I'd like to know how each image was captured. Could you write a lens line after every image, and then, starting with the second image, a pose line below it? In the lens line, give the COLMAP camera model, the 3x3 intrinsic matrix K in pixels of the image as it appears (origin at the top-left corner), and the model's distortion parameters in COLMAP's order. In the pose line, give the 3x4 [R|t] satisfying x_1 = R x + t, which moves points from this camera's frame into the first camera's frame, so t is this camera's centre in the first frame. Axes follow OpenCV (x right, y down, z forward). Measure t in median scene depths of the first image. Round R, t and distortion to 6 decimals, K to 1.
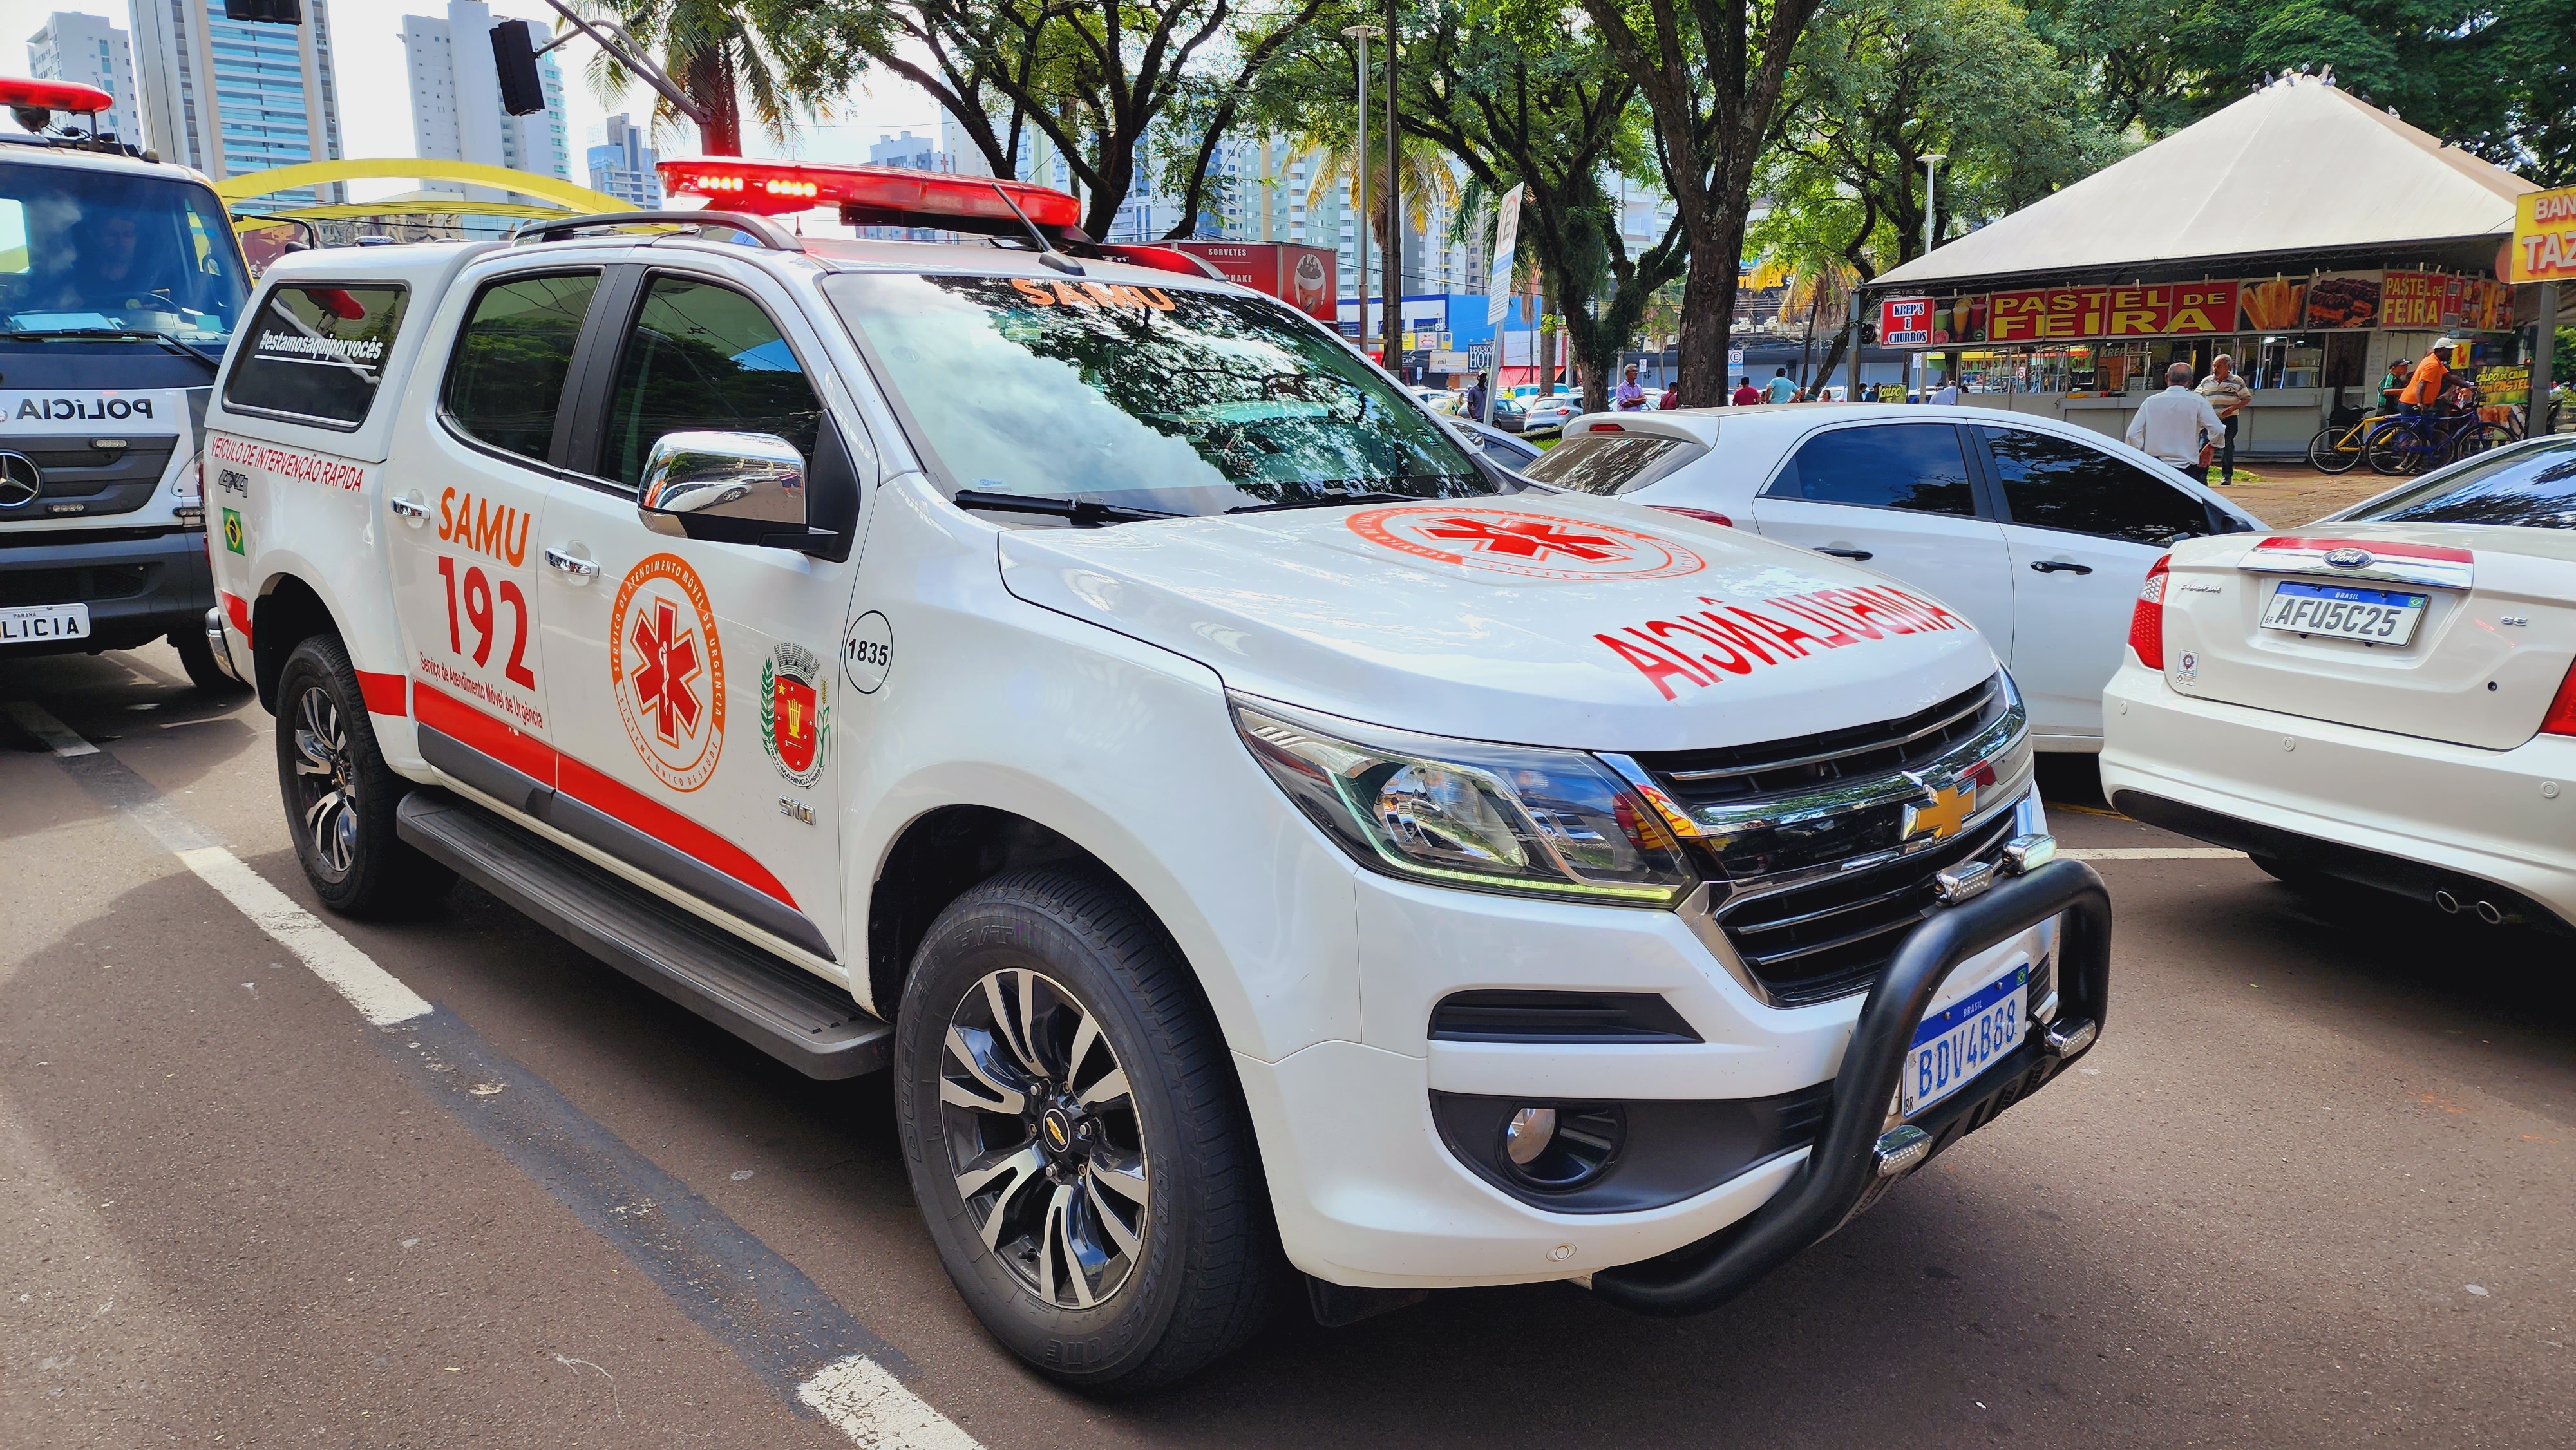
lens RADIAL K [[1798.6, 0, 1288.0], [0, 1798.6, 725.0], [0, 0, 1]] dist [0.001001, -0.003603]
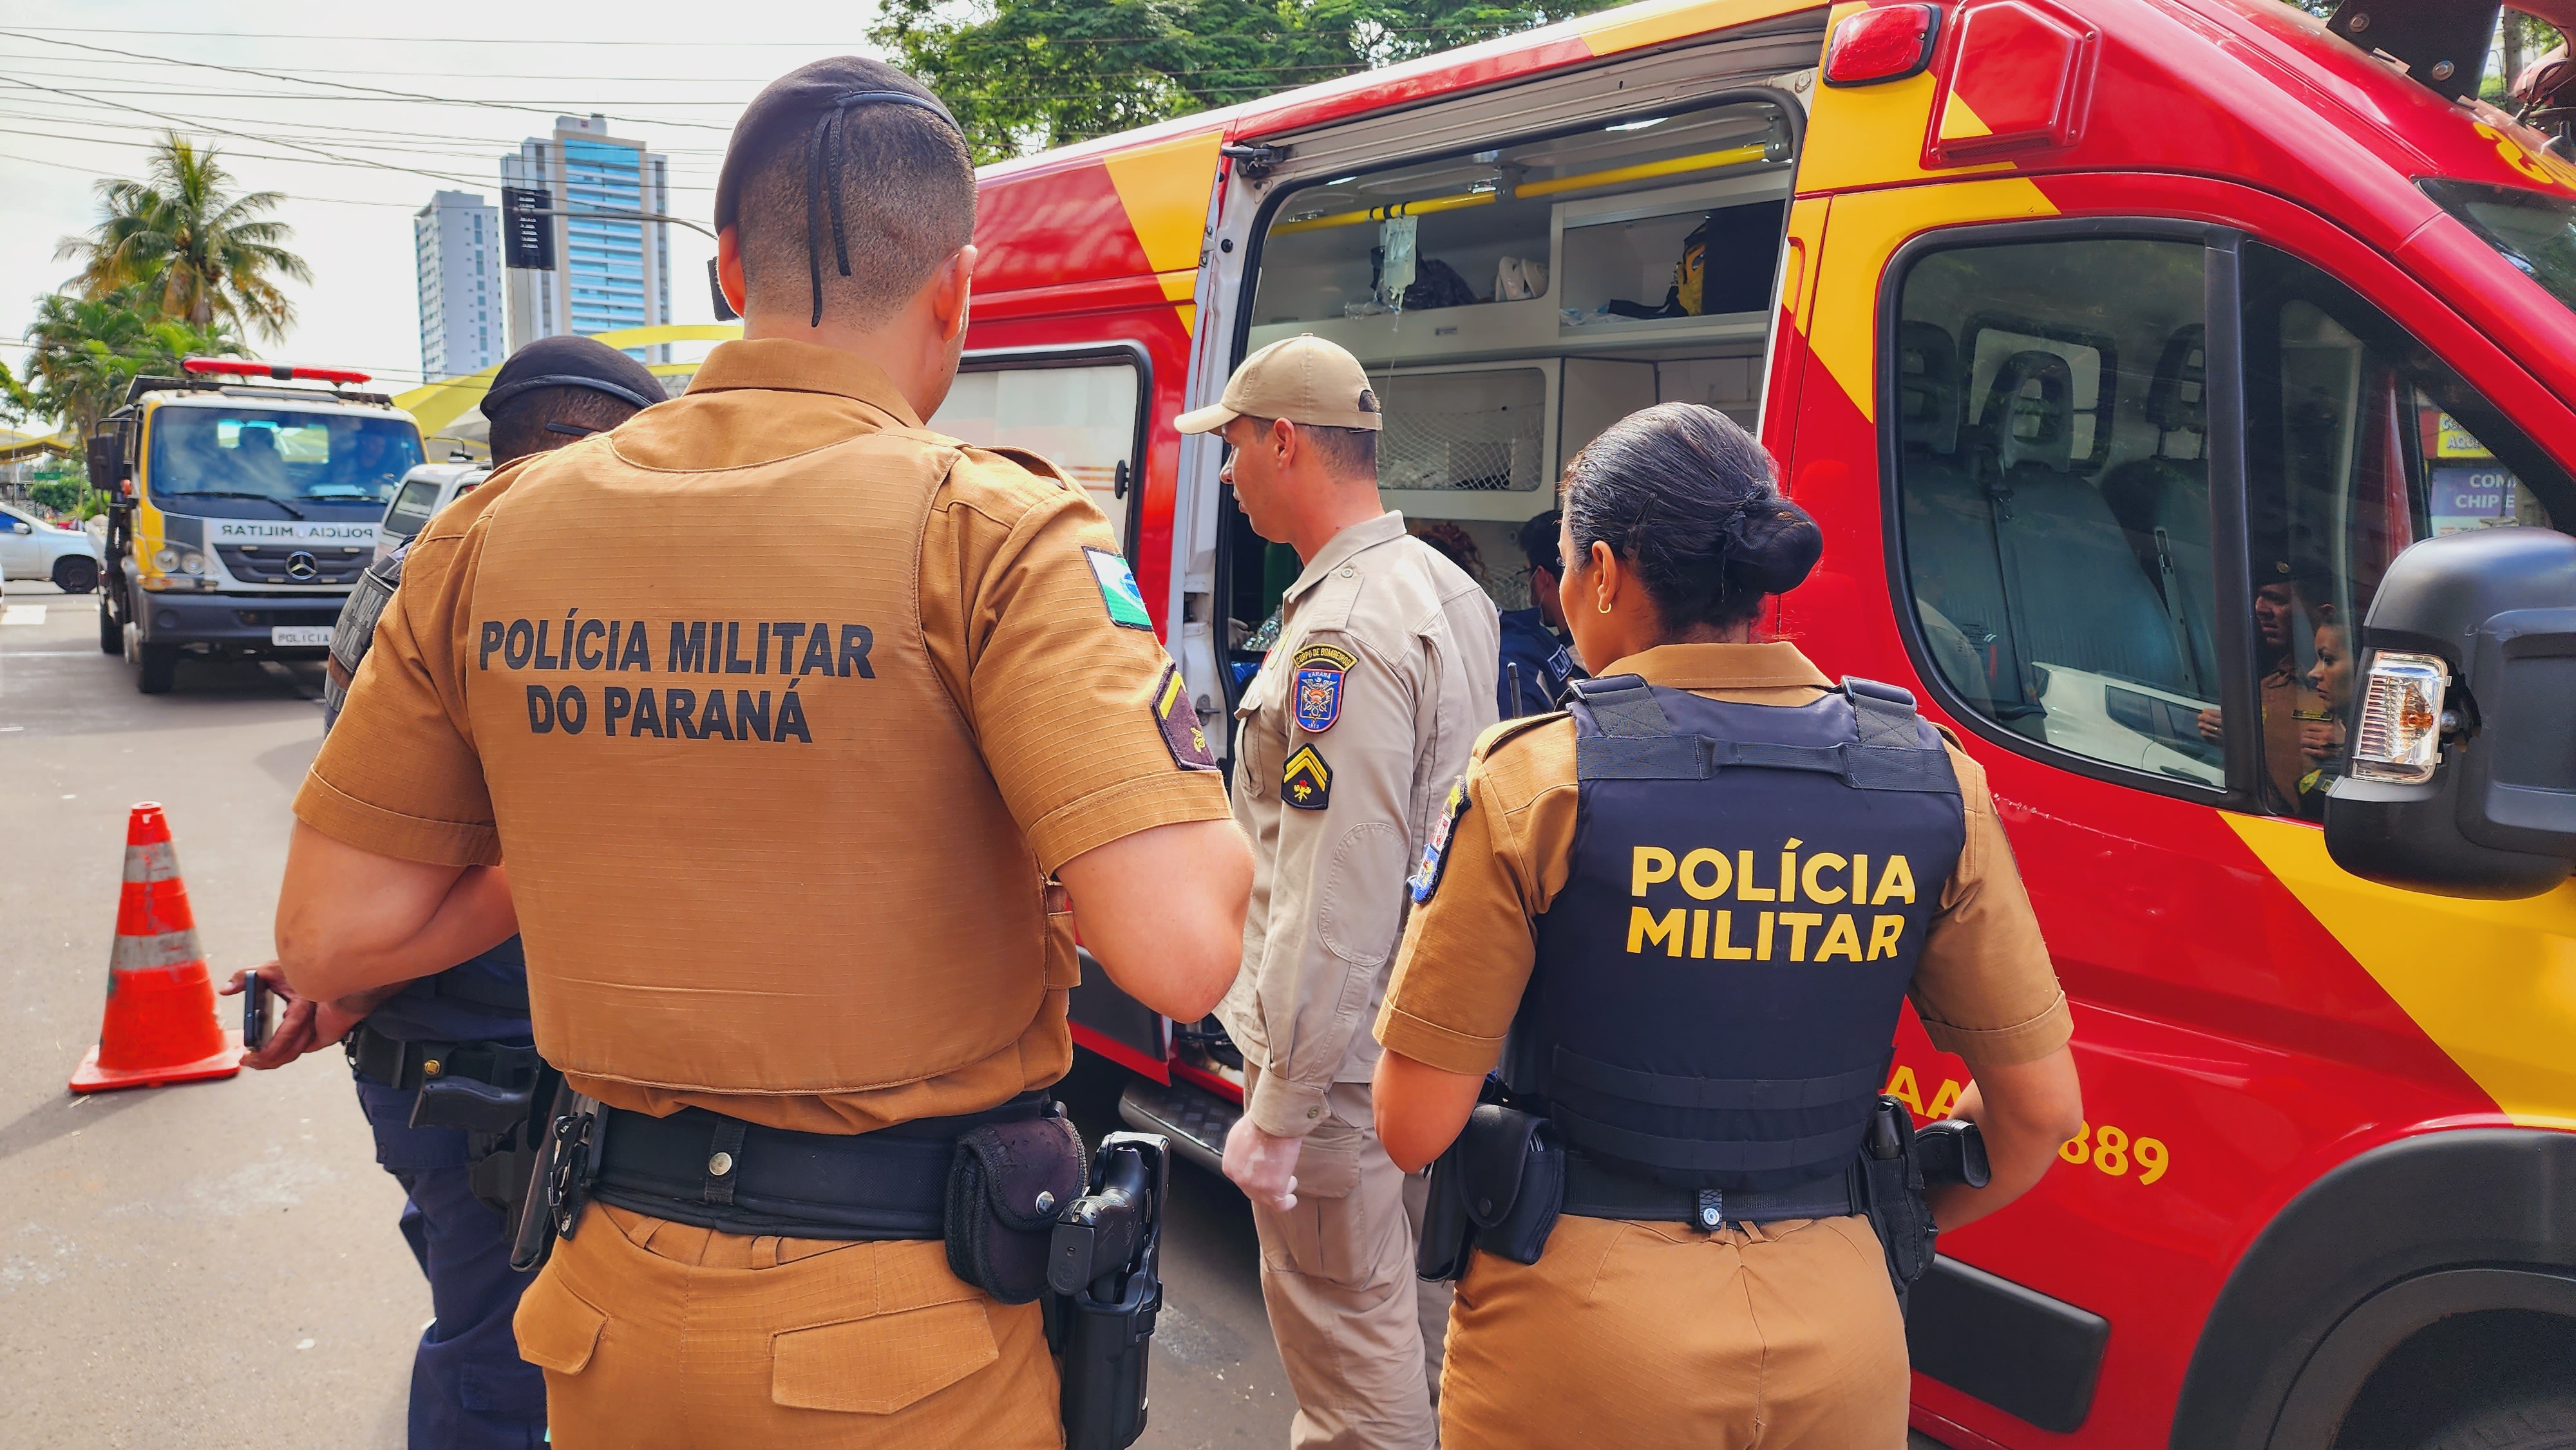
lens RADIAL K [[1735.0, 0, 1288.0], [0, 1735.0, 725.0], [0, 0, 1]] dist [0.052620, -0.000748]
pose [[0.990463, 0.032893, -0.133797, 0.108666], [-0.042999, 0.996378, -0.073362, 0.023085], [0.130899, 0.078416, 0.988290, -0.133059]]
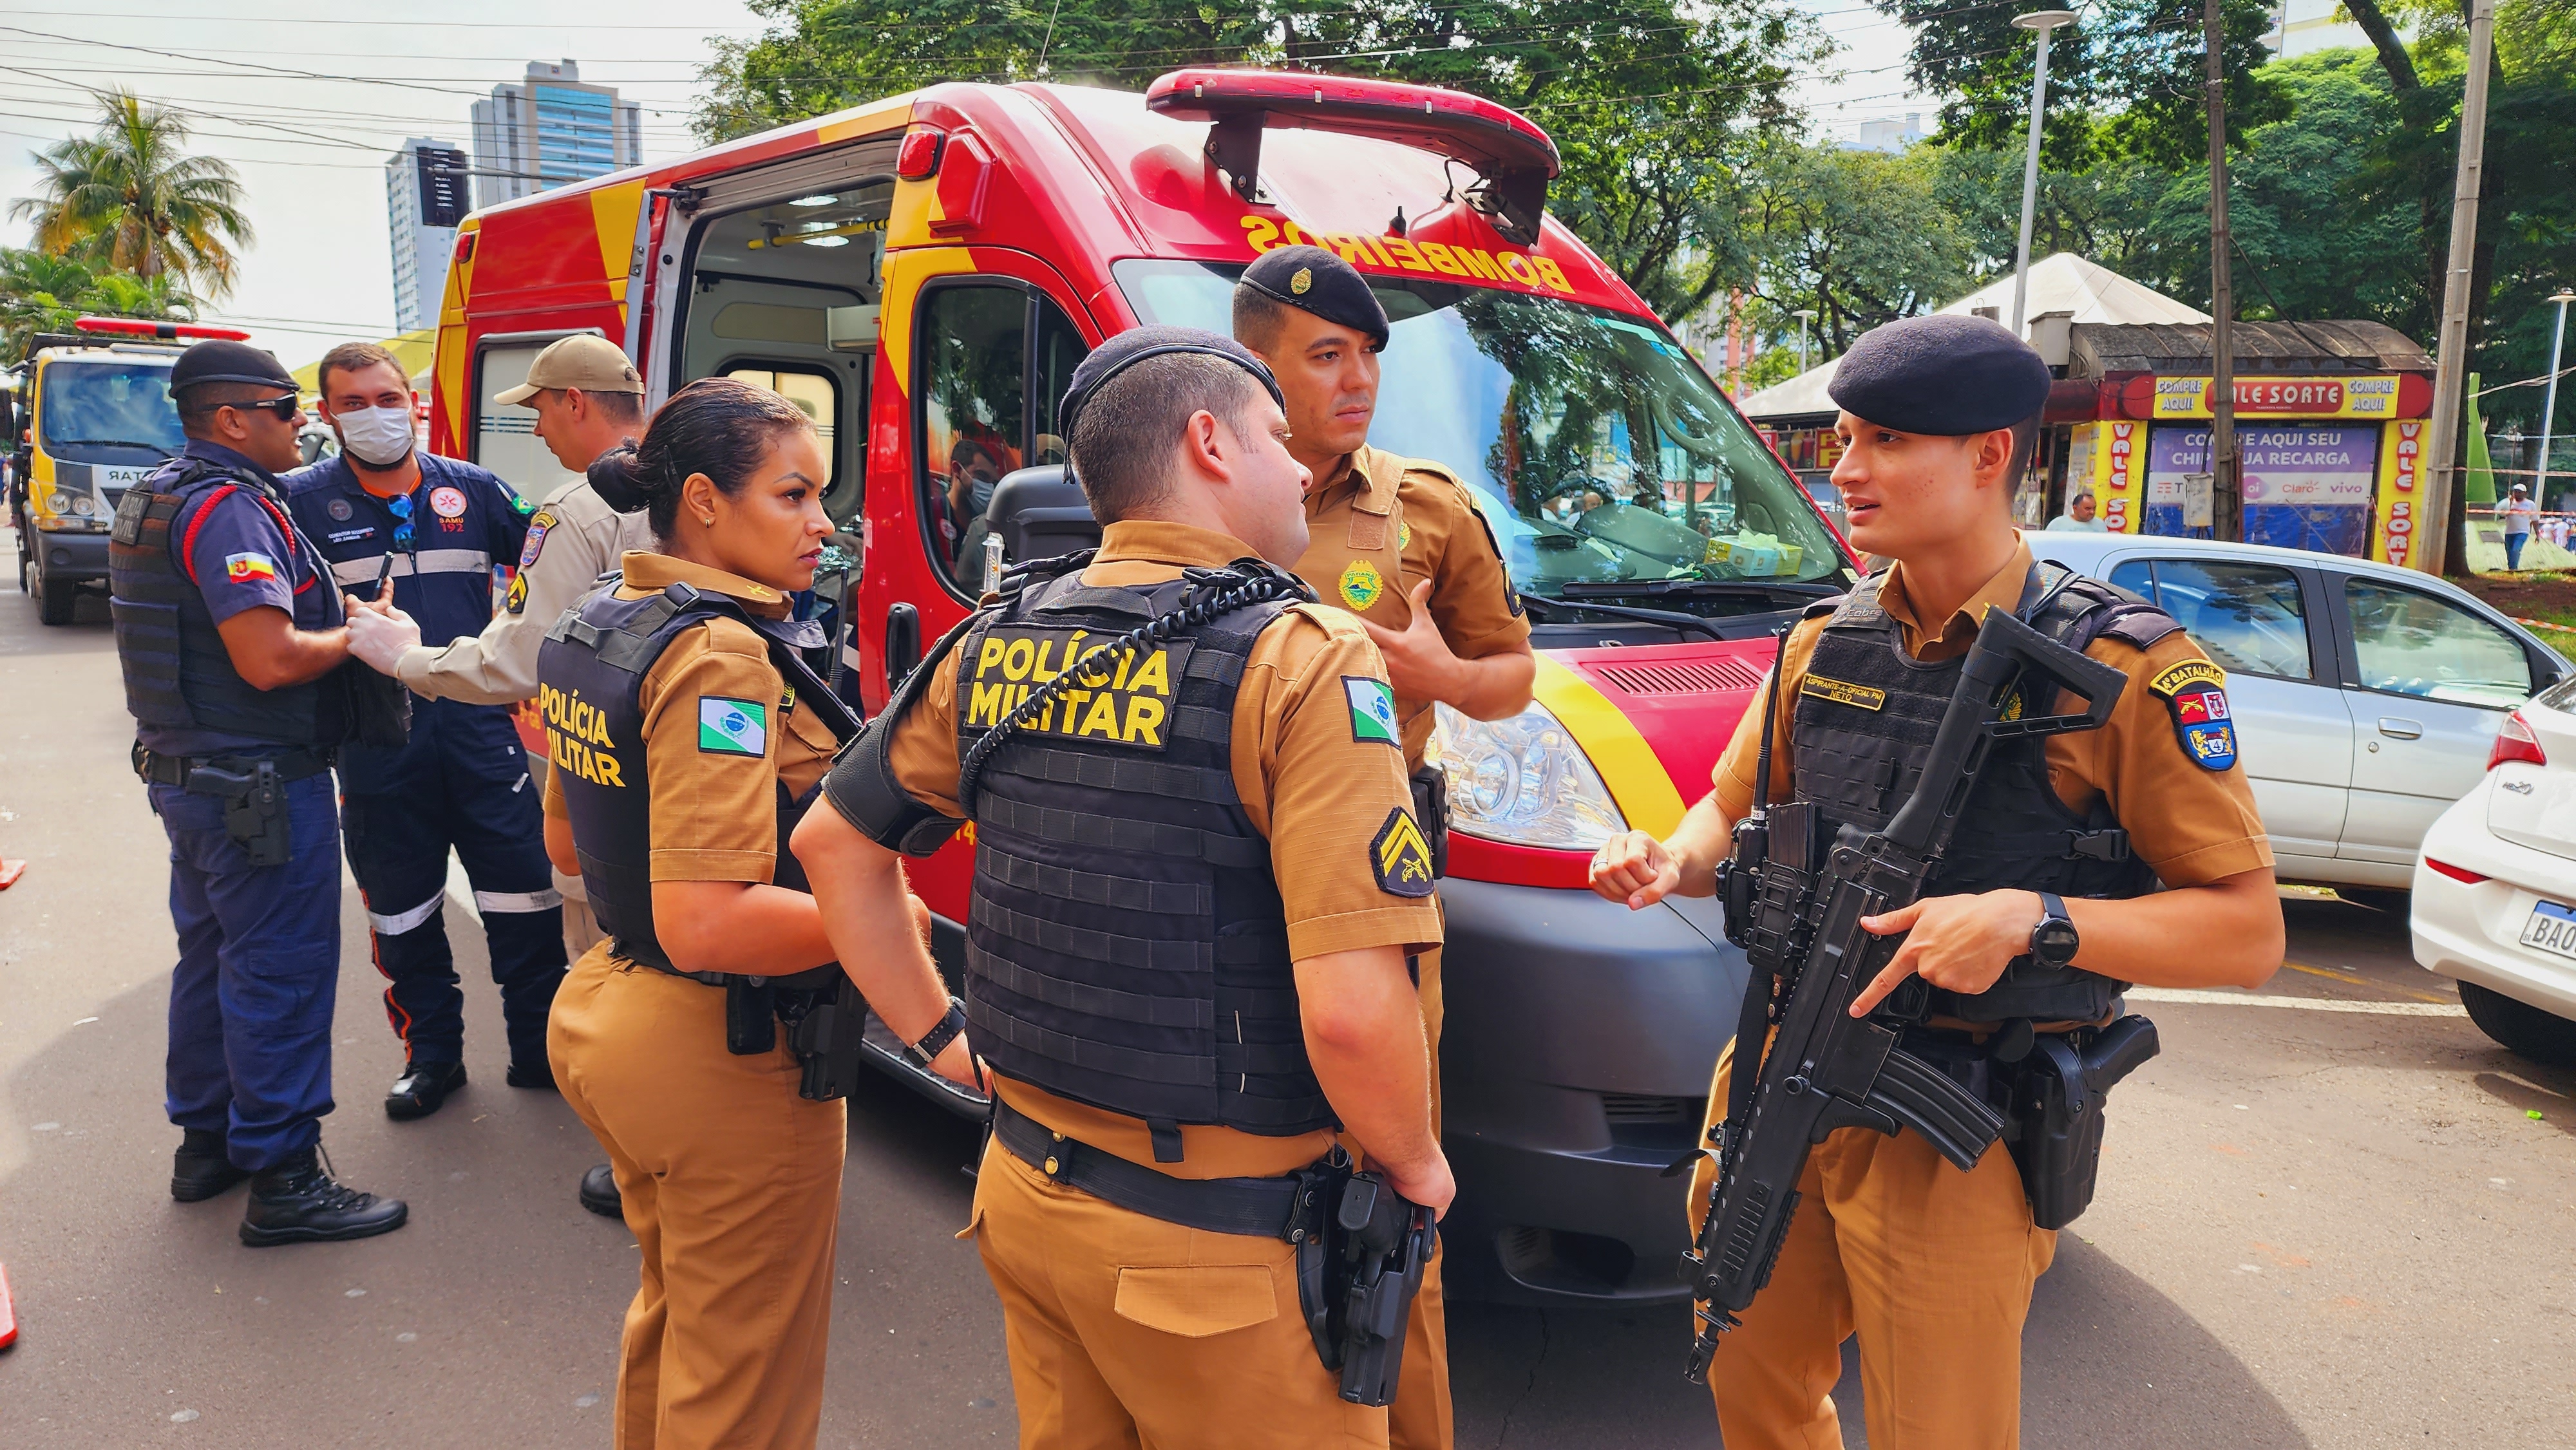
lens RADIAL K [[1785.1, 0, 1288.0], [0, 1785.1, 725.0], [0, 0, 1]] dist [-0.001395, 0.033980]
pose [[0.990742, 0.042144, -0.129051, 0.161868], [-0.049427, 0.997330, -0.053762, 0.030890], [0.126441, 0.059643, 0.990179, -0.170529]]
